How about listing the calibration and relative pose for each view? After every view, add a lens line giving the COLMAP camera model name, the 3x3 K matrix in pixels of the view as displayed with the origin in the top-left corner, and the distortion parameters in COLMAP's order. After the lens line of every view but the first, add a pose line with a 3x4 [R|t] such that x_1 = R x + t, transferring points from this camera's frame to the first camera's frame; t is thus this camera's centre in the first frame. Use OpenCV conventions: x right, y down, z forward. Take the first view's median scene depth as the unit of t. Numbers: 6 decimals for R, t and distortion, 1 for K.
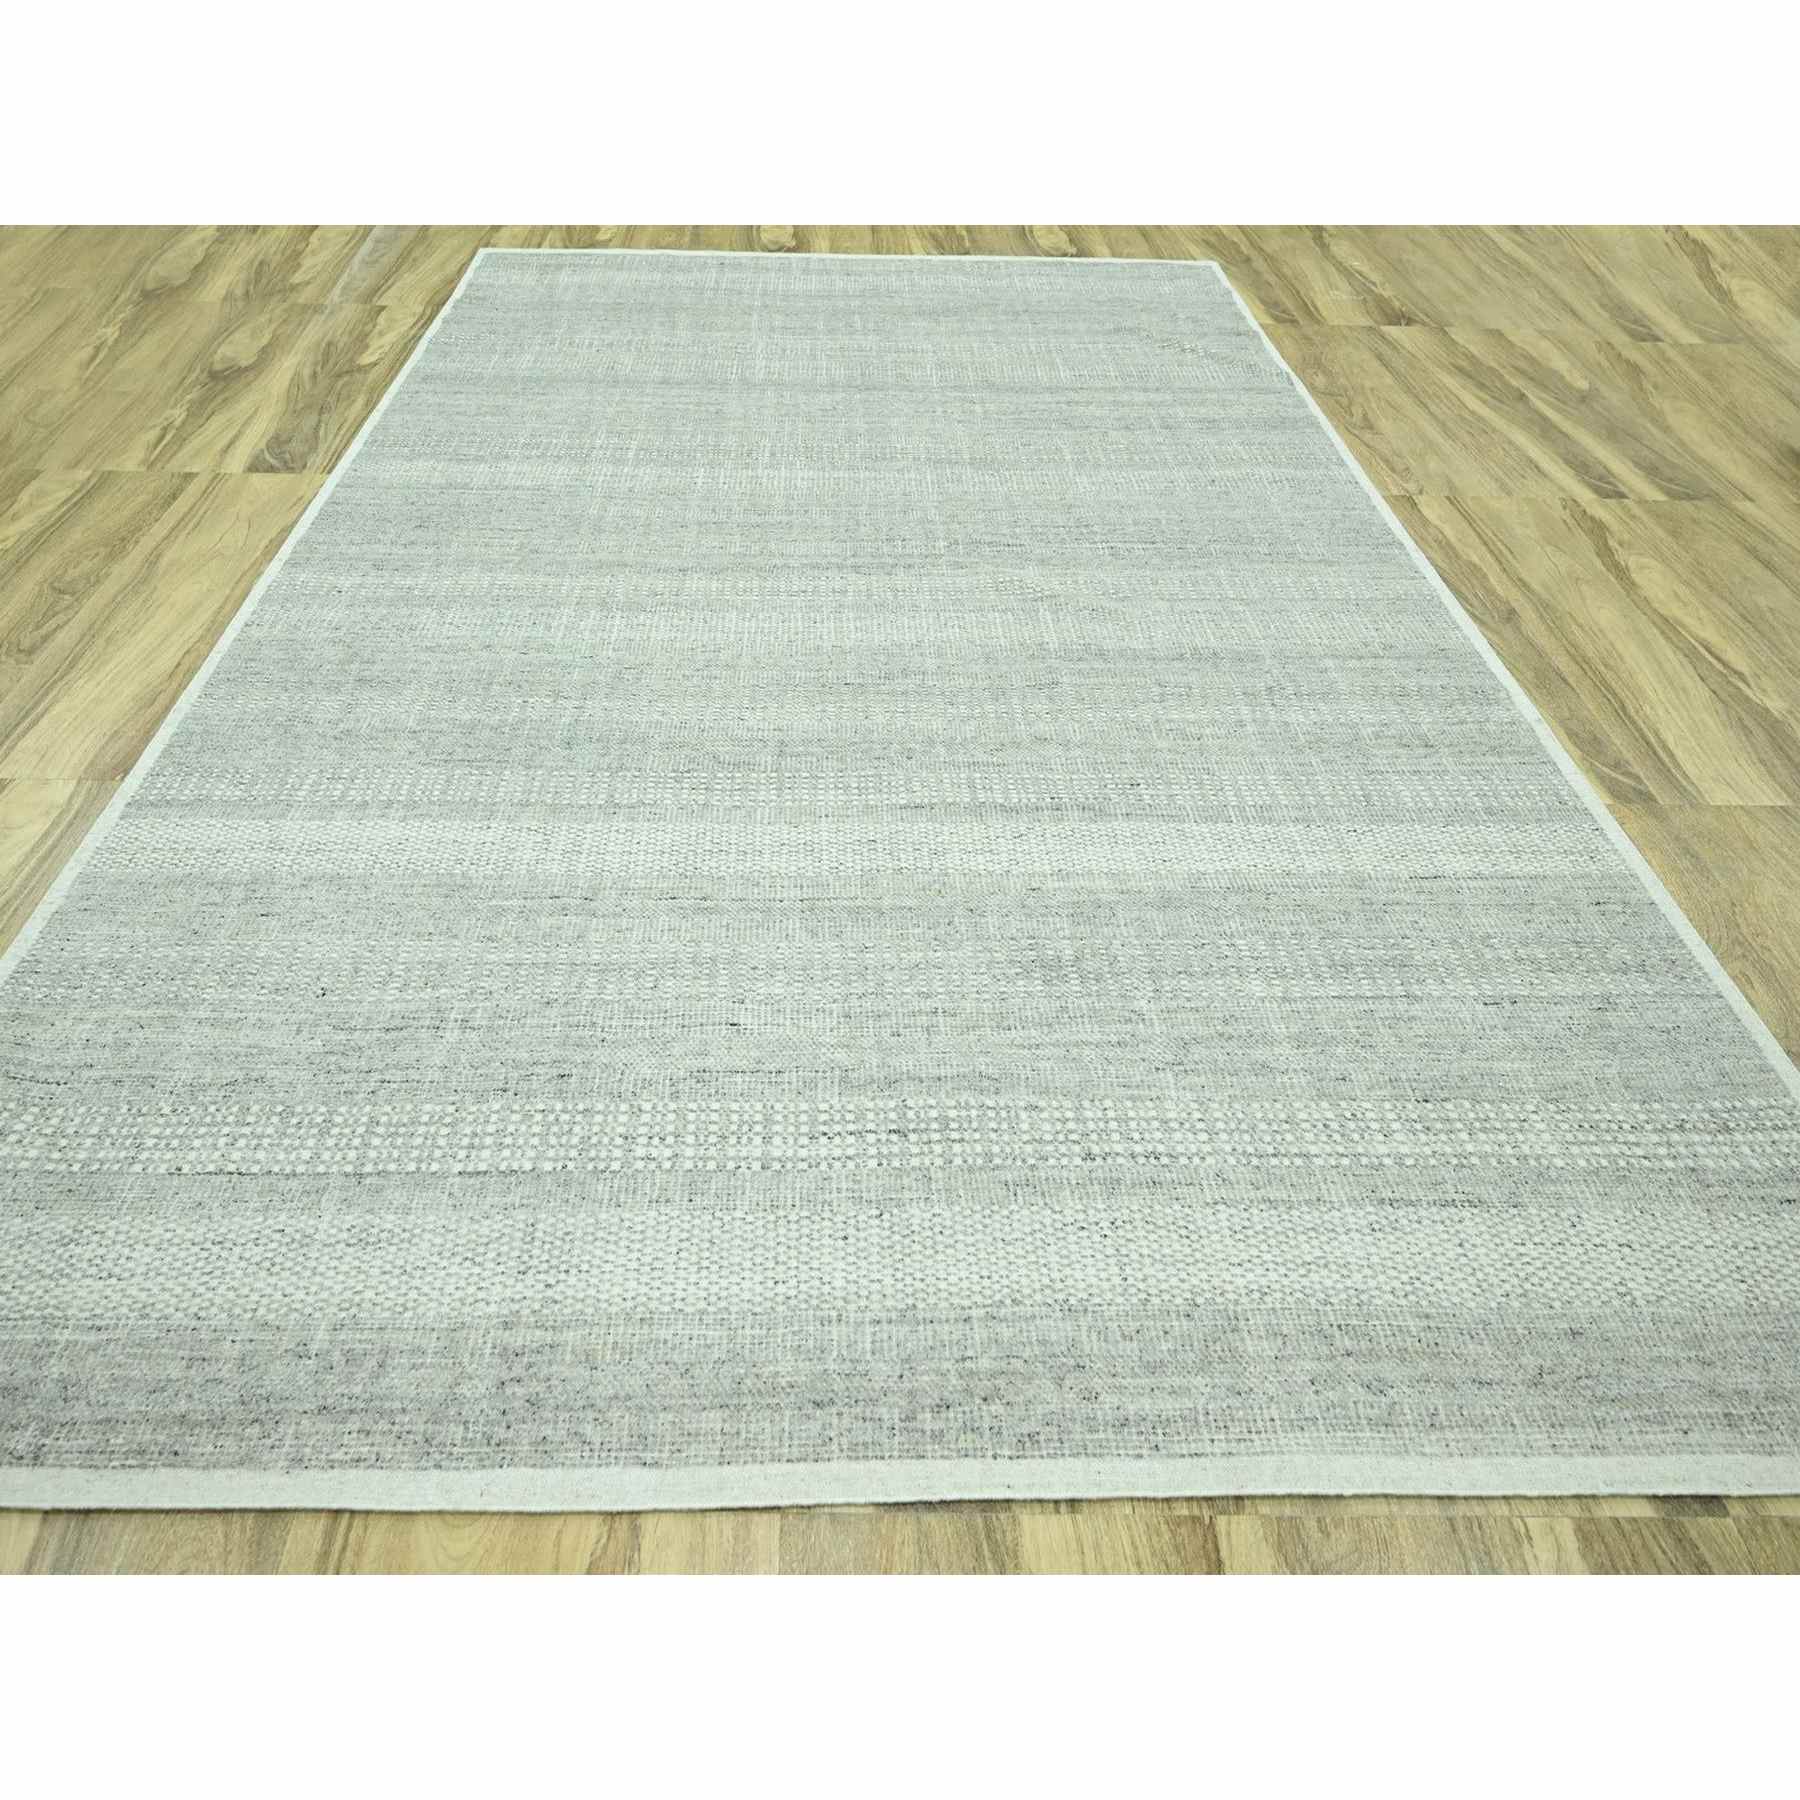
lens RADIAL K [[1239.9, 0, 901.3], [0, 1239.9, 889.5], [0, 0, 1]] dist [-0.004427, 0.005698]
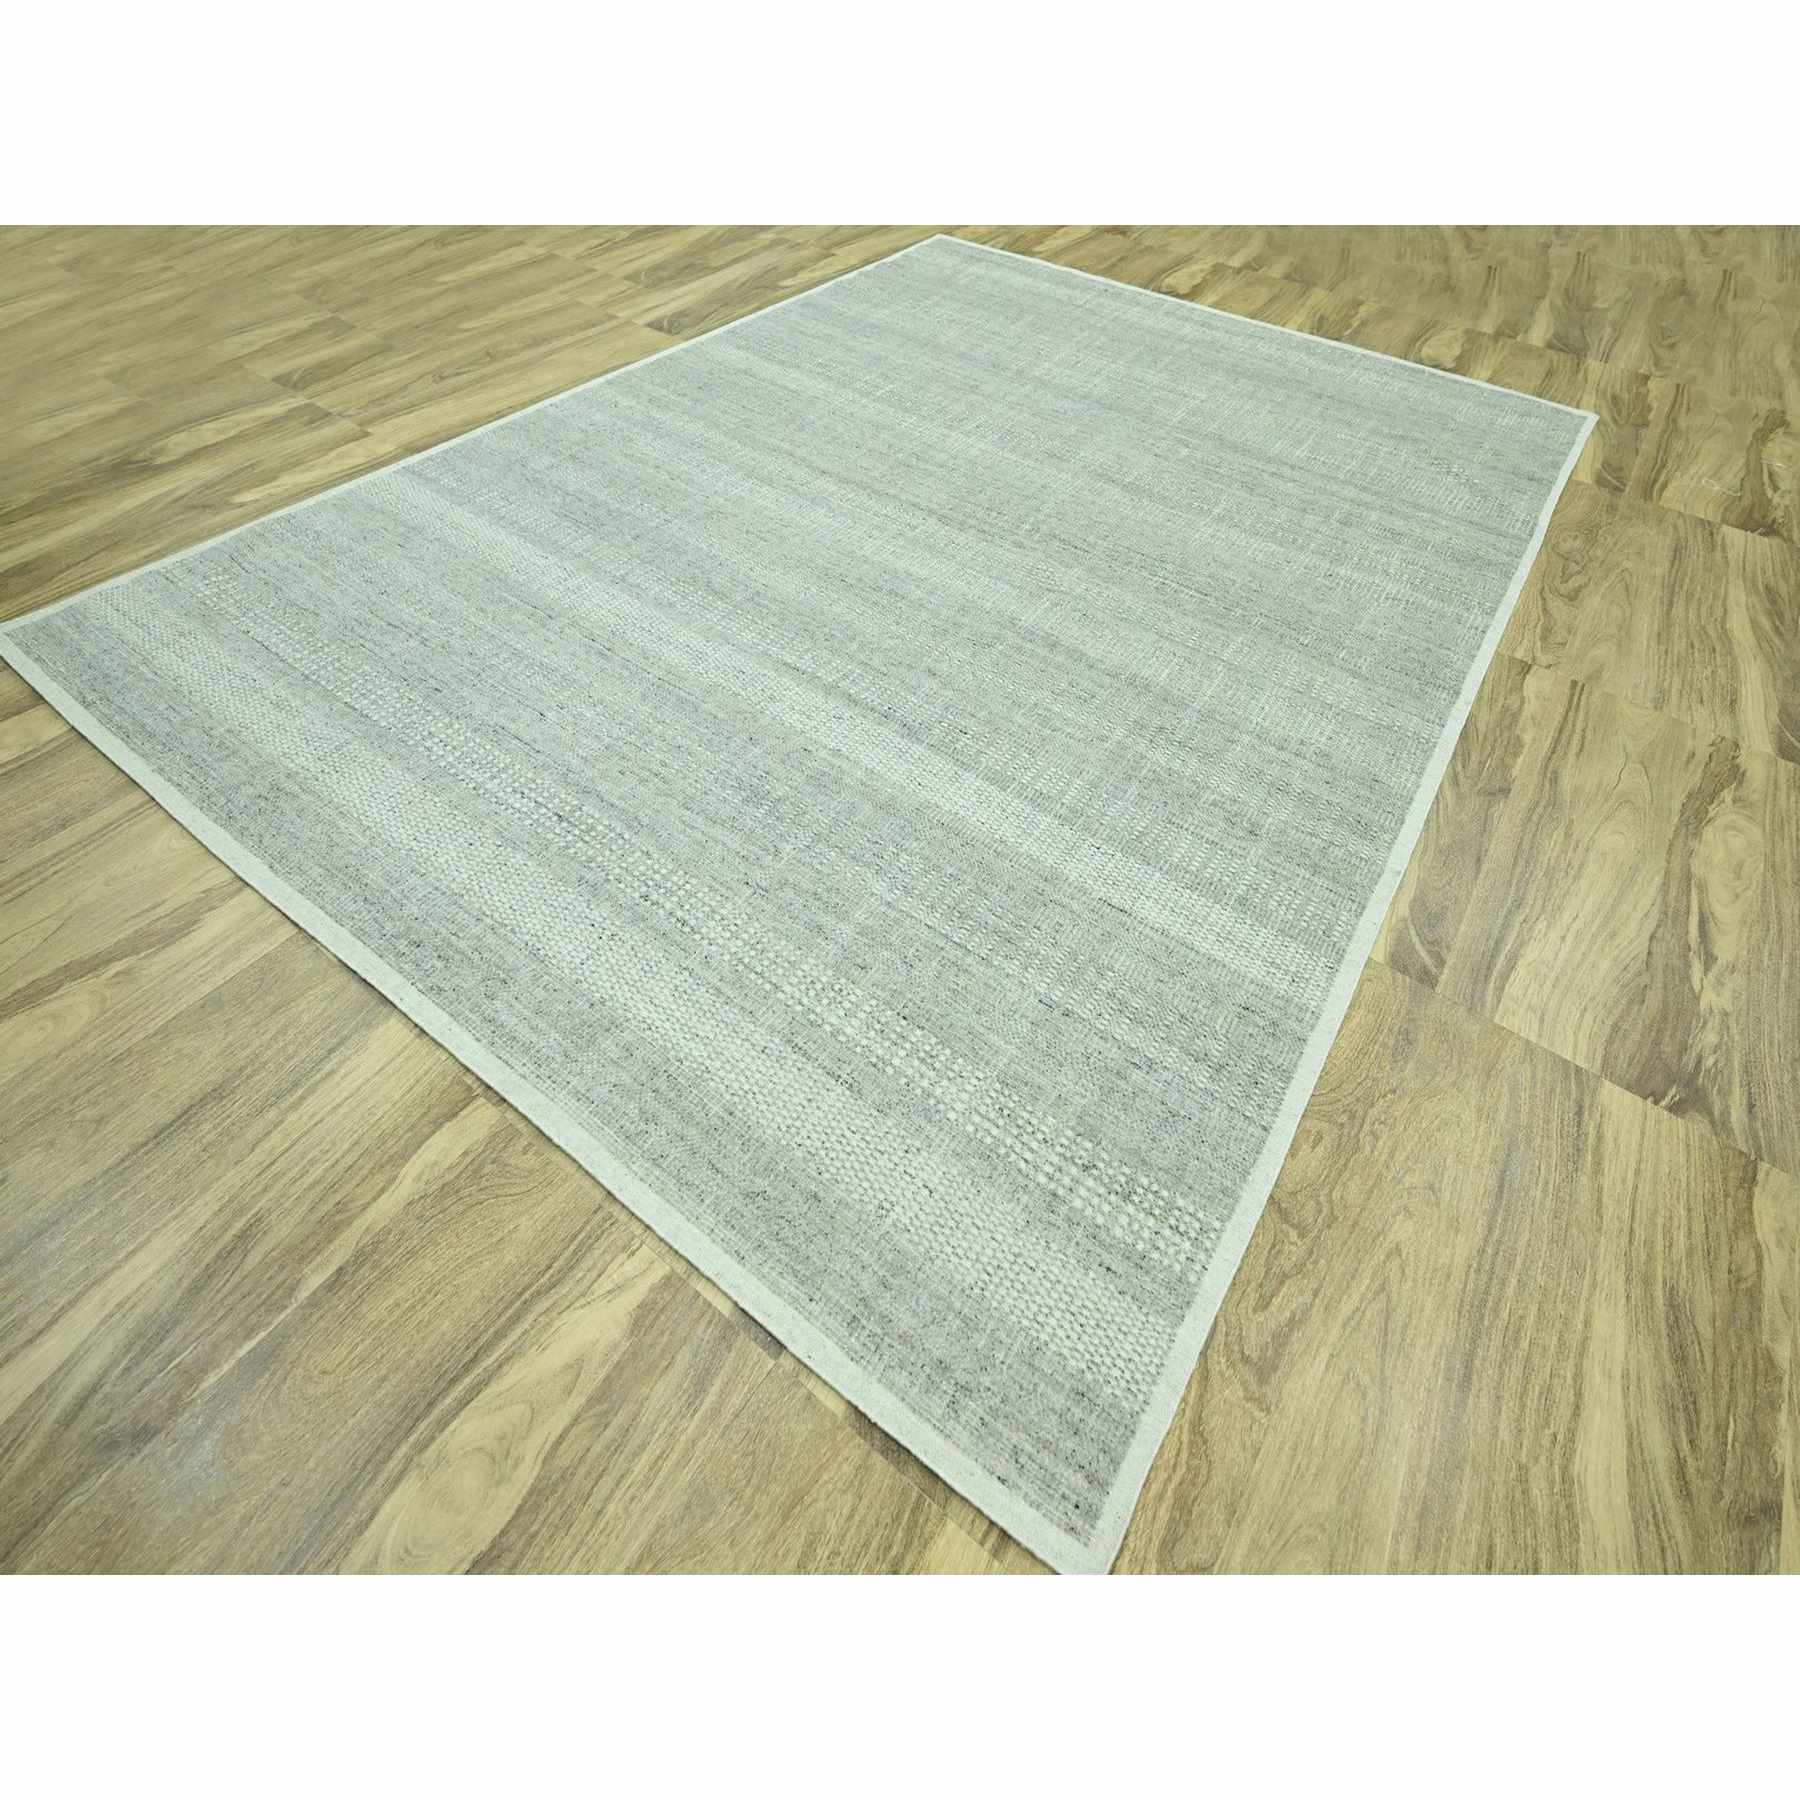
lens RADIAL K [[1239.9, 0, 901.8], [0, 1239.9, 911.0], [0, 0, 1]] dist [-0.004427, 0.005698]
pose [[0.750495, 0.457737, -0.476690, 0.992099], [-0.474841, 0.875167, 0.092787, -0.023224], [0.459655, 0.156716, 0.874161, -0.023284]]
